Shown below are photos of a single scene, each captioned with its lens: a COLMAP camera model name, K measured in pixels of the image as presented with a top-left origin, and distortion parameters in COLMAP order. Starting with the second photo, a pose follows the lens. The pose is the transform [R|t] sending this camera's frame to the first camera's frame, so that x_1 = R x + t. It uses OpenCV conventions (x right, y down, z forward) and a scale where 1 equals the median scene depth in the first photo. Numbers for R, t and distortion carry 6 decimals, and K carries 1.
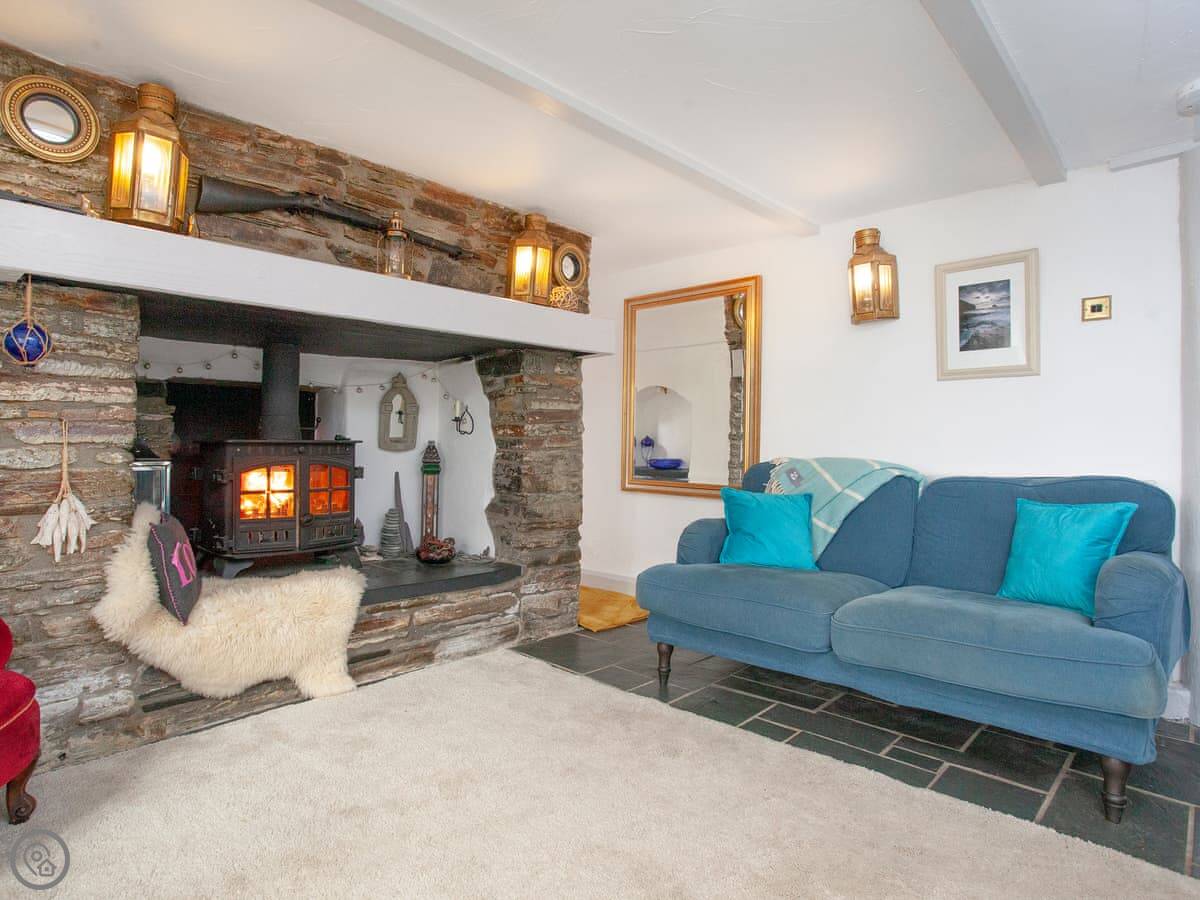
lens RADIAL K [[692.4, 0, 600.0], [0, 692.4, 450.0], [0, 0, 1]] dist [-0.094971, 0.050716]
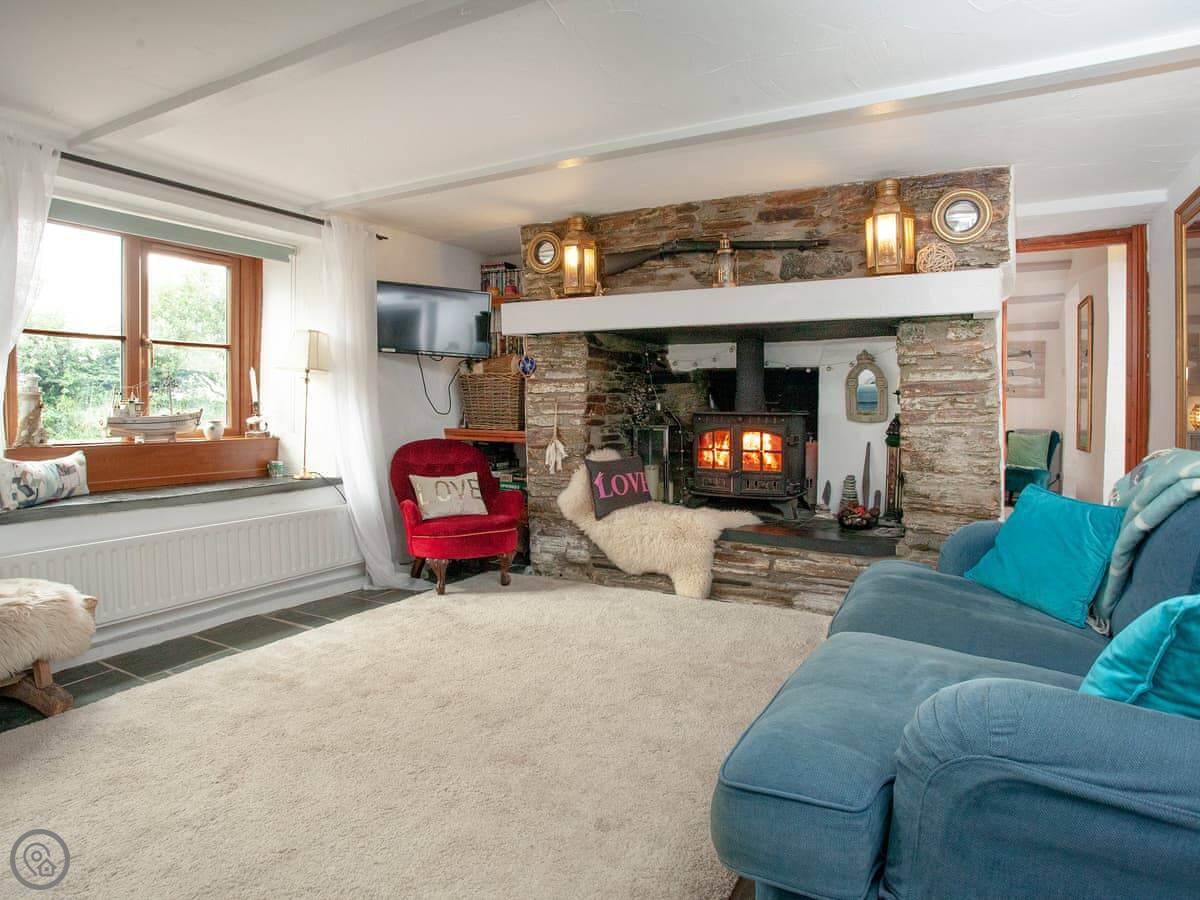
lens RADIAL K [[698.4, 0, 597.8], [0, 698.4, 418.2], [0, 0, 1]] dist [-0.003432, -0.000329]
pose [[0.261941, 0.017765, -0.964921, 0.841235], [-0.014631, 0.999789, 0.014435, -0.019947], [0.964973, 0.010336, 0.262145, 0.402020]]
